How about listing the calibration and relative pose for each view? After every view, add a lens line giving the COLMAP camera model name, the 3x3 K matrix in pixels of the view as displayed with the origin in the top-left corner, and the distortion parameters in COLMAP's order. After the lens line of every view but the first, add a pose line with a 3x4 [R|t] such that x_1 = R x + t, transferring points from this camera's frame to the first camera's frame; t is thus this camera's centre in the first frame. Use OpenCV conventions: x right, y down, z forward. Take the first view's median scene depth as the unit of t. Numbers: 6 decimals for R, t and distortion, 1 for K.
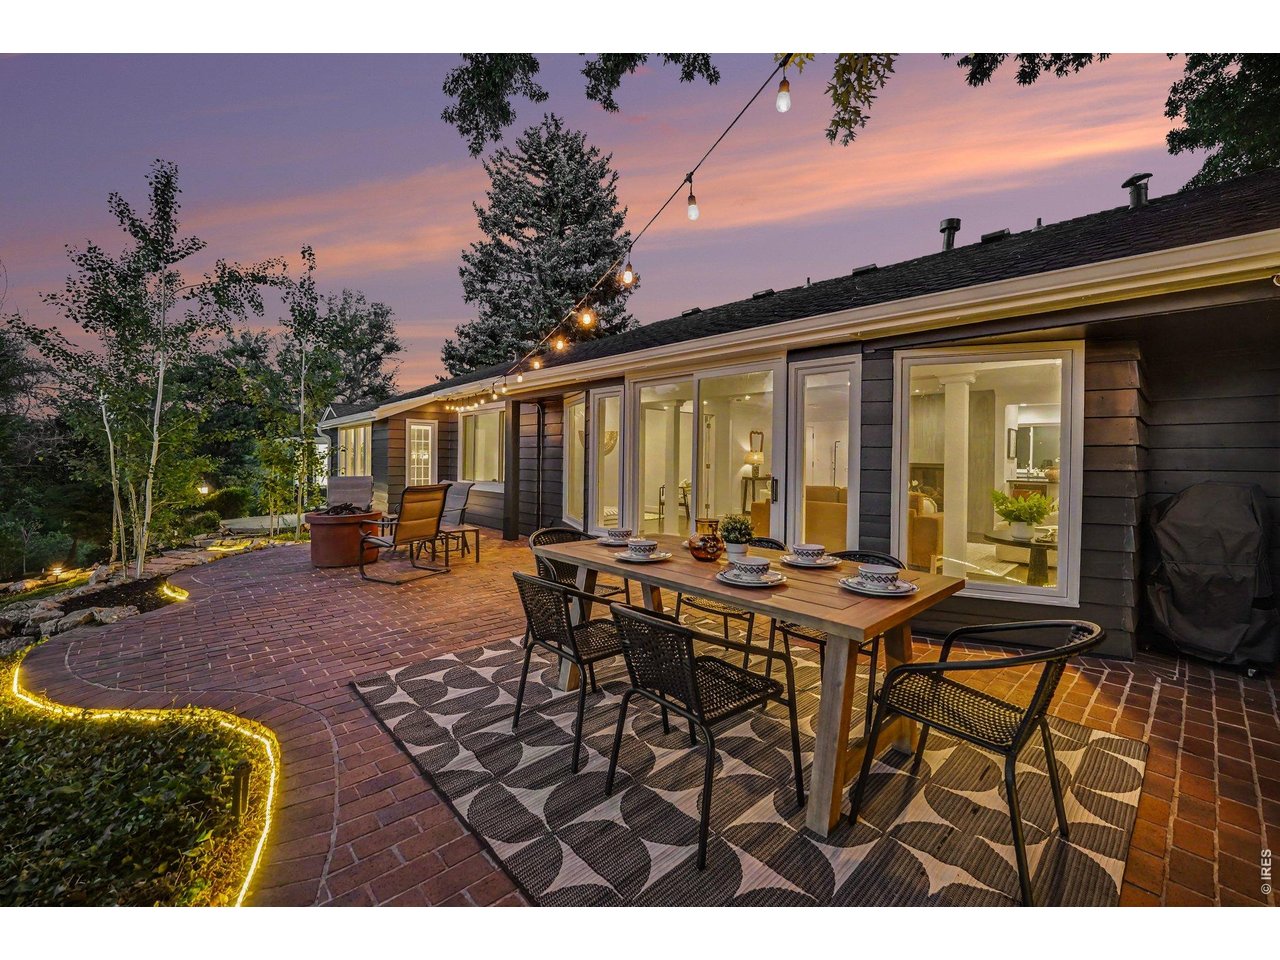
lens RADIAL K [[522.0, 0, 635.3], [0, 522.0, 467.7], [0, 0, 1]] dist [-0.030113, 0.000082]
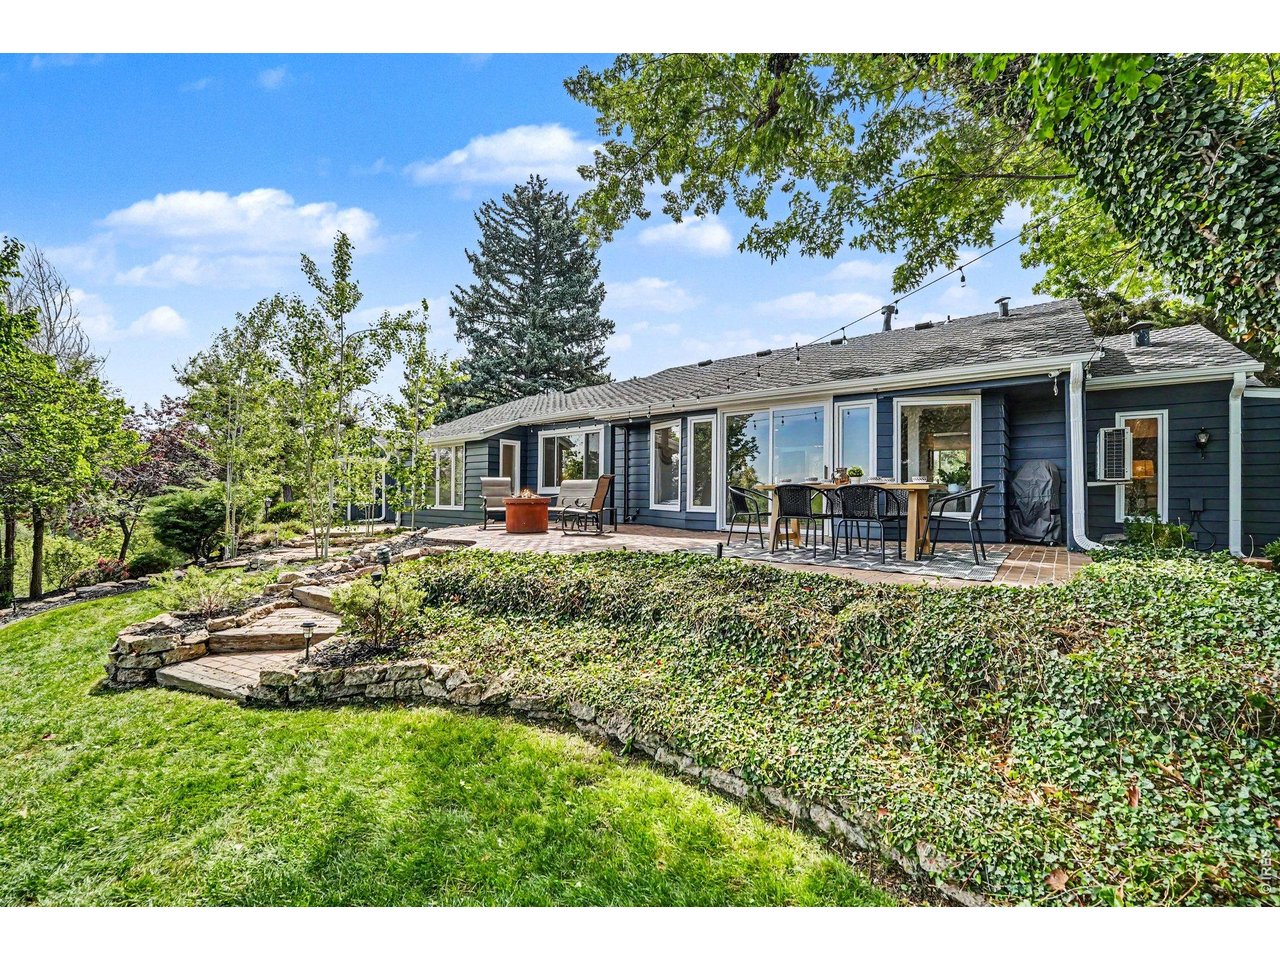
lens RADIAL K [[522.0, 0, 643.5], [0, 522.0, 491.1], [0, 0, 1]] dist [-0.030113, 0.000082]
pose [[0.986981, -0.002286, 0.160822, -0.117729], [0.006609, 0.999631, -0.026351, 0.027209], [-0.160703, 0.027071, 0.986632, -0.122176]]
